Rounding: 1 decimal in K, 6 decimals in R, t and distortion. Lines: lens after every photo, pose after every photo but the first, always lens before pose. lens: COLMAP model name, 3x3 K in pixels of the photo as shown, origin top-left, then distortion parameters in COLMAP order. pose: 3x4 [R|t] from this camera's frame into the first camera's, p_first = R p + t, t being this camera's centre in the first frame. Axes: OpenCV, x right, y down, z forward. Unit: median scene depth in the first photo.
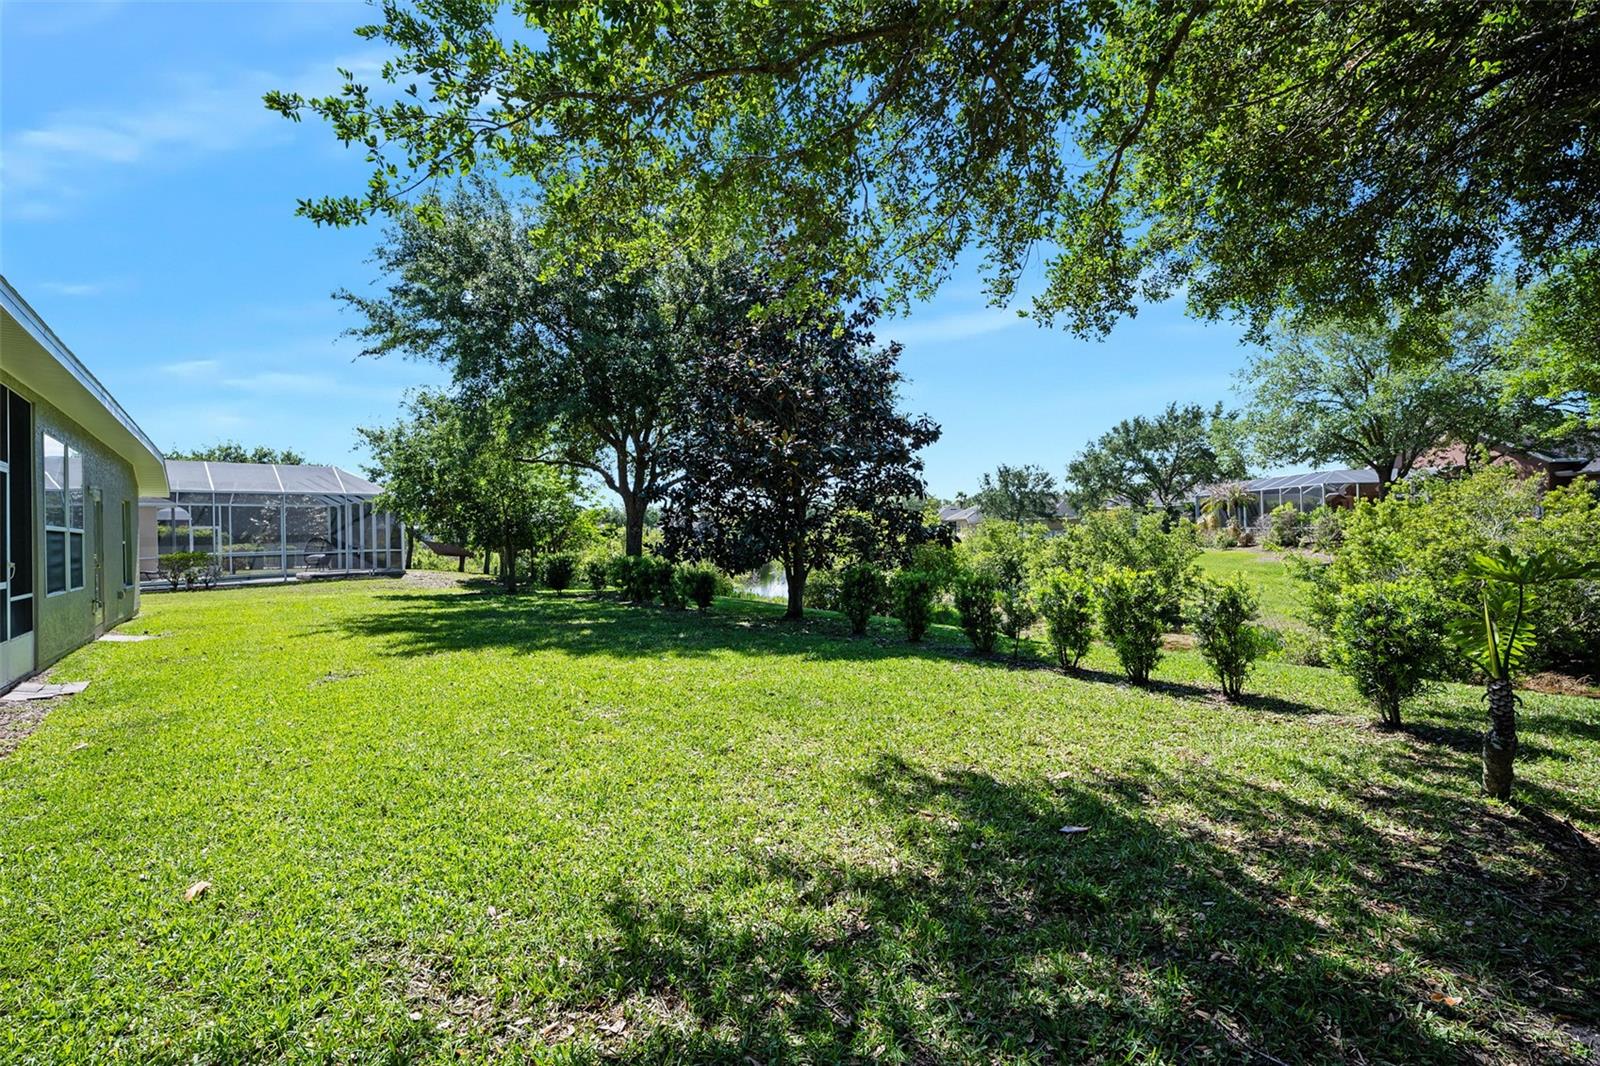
lens RADIAL K [[718.4, 0, 800.3], [0, 718.4, 524.5], [0, 0, 1]] dist [0.000131, 0.000461]
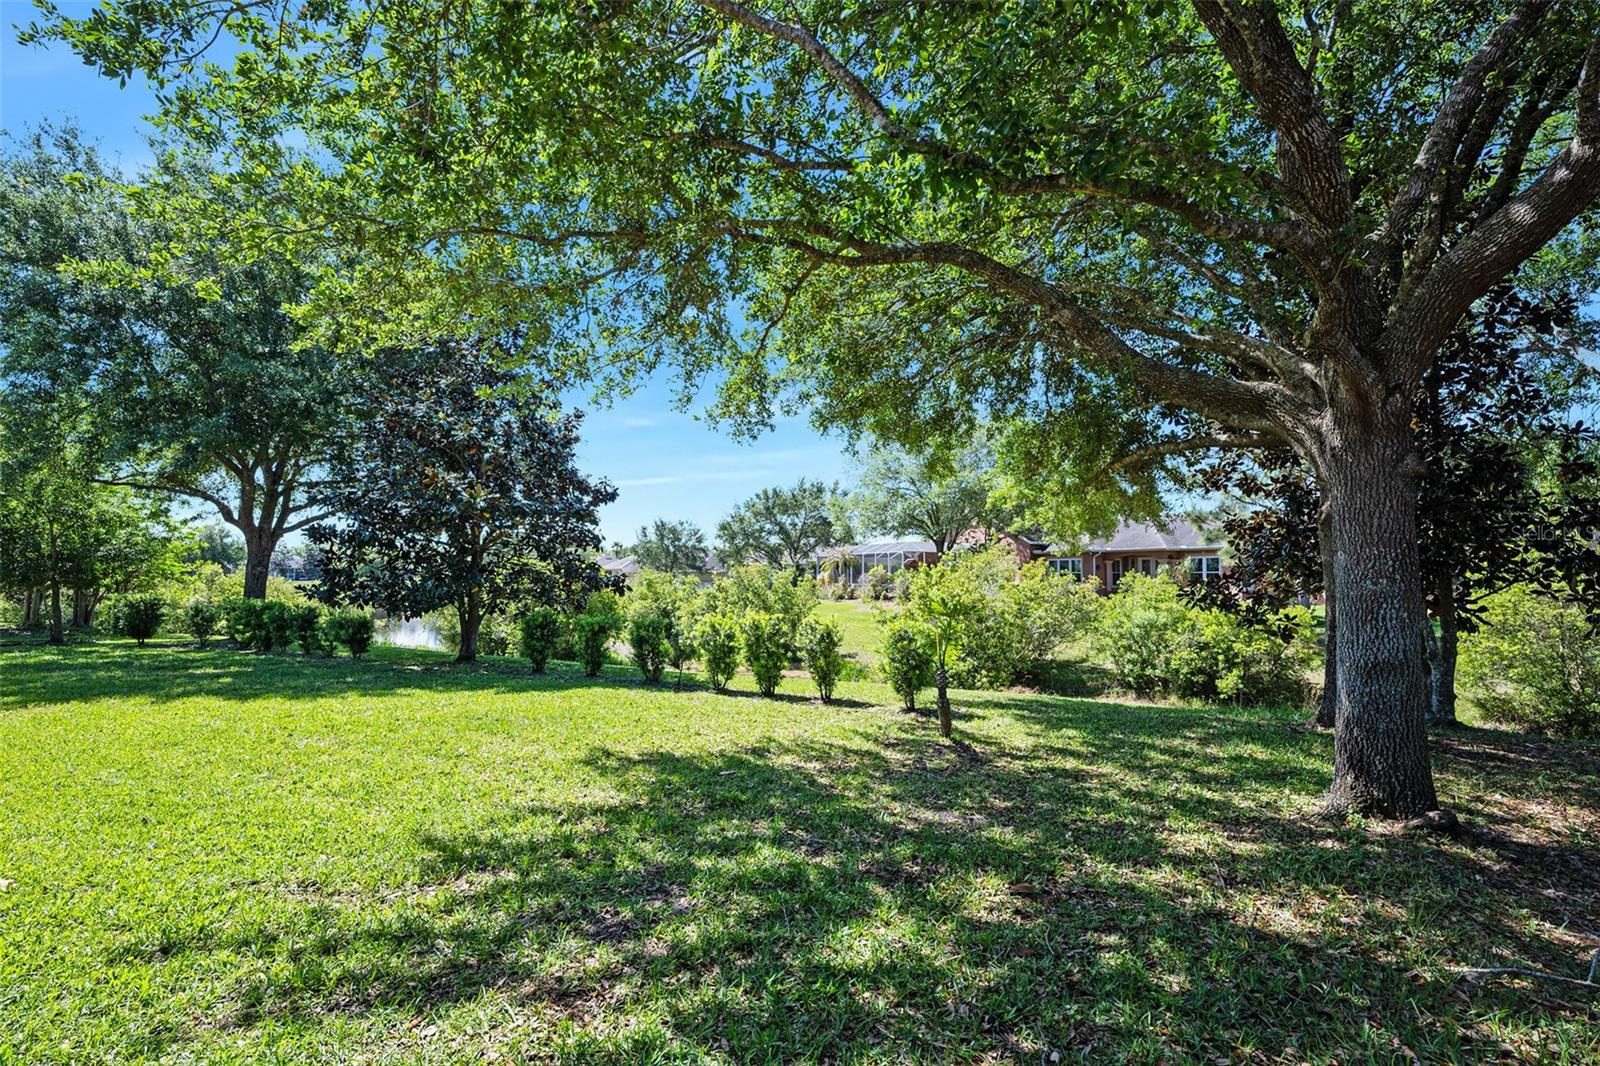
lens RADIAL K [[710.5, 0, 803.5], [0, 710.5, 559.8], [0, 0, 1]] dist [-0.001334, -0.000069]
pose [[0.885714, 0.040037, 0.462501, -0.069763], [-0.030770, 0.999146, -0.027566, -0.002072], [-0.463210, 0.010185, 0.886190, -0.154424]]
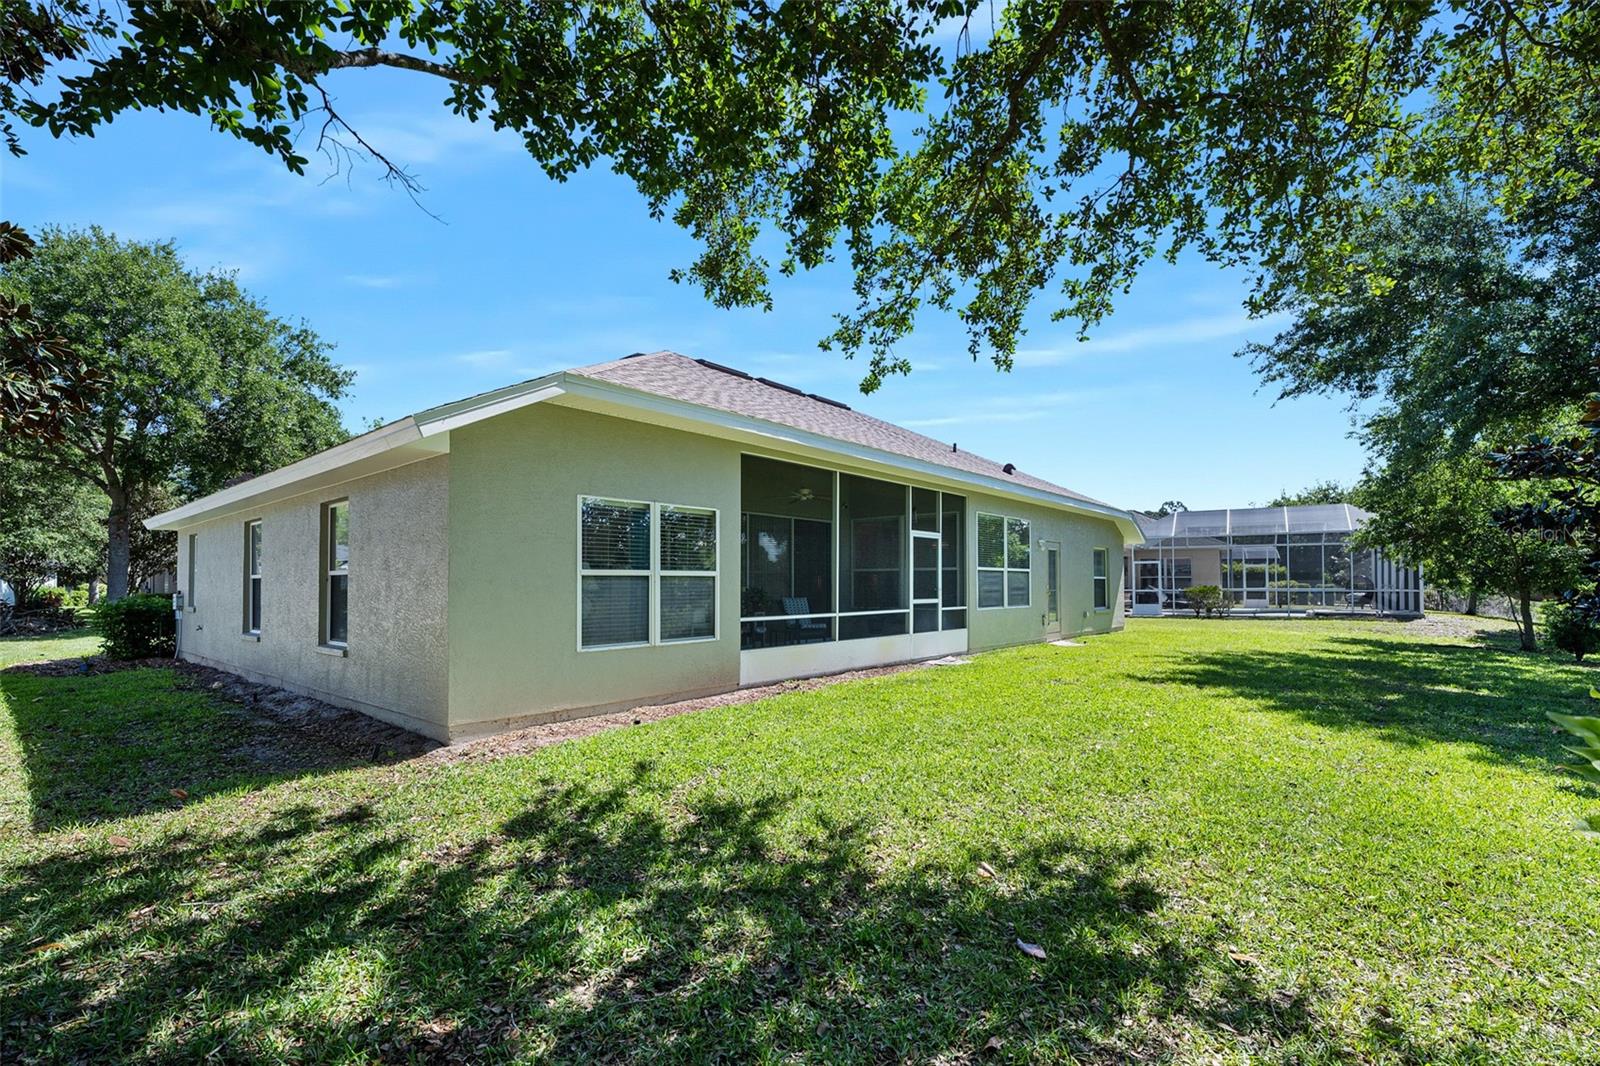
lens RADIAL K [[710.5, 0, 803.5], [0, 710.5, 559.8], [0, 0, 1]] dist [-0.001334, -0.000069]
pose [[0.201624, -0.009195, -0.979420, 0.362416], [0.007729, 0.999940, -0.007796, -0.004812], [0.979432, -0.005998, 0.201683, 0.188640]]
